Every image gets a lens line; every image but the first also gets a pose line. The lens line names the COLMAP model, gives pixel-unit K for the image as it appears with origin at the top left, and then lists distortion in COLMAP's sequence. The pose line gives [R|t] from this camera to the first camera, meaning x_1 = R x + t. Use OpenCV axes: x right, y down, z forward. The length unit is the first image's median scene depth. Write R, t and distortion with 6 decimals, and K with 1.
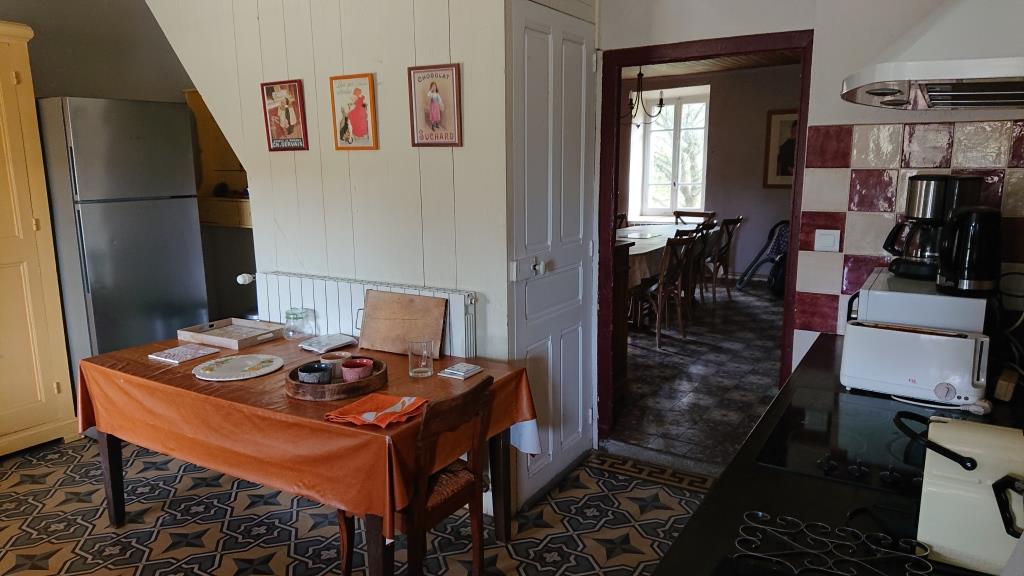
lens RADIAL K [[684.8, 0, 510.9], [0, 684.8, 285.4], [0, 0, 1]] dist [0.158918, -0.201731]
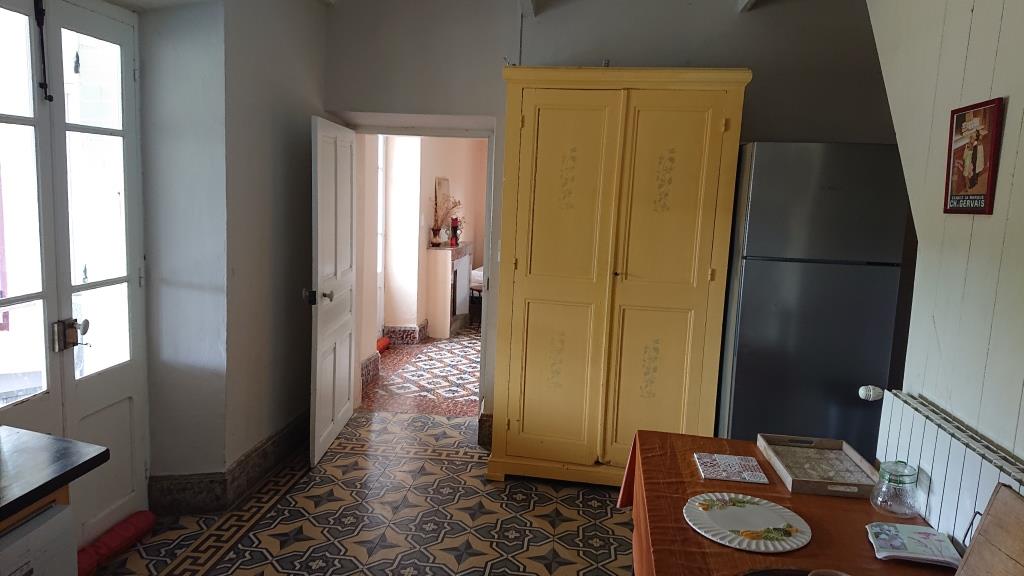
lens RADIAL K [[684.8, 0, 510.9], [0, 684.8, 285.4], [0, 0, 1]] dist [0.158918, -0.201731]
pose [[0.420123, 0.150870, -0.894838, 0.080388], [-0.209194, 0.975626, 0.066275, -0.088761], [0.883026, 0.159351, 0.441443, 0.380396]]
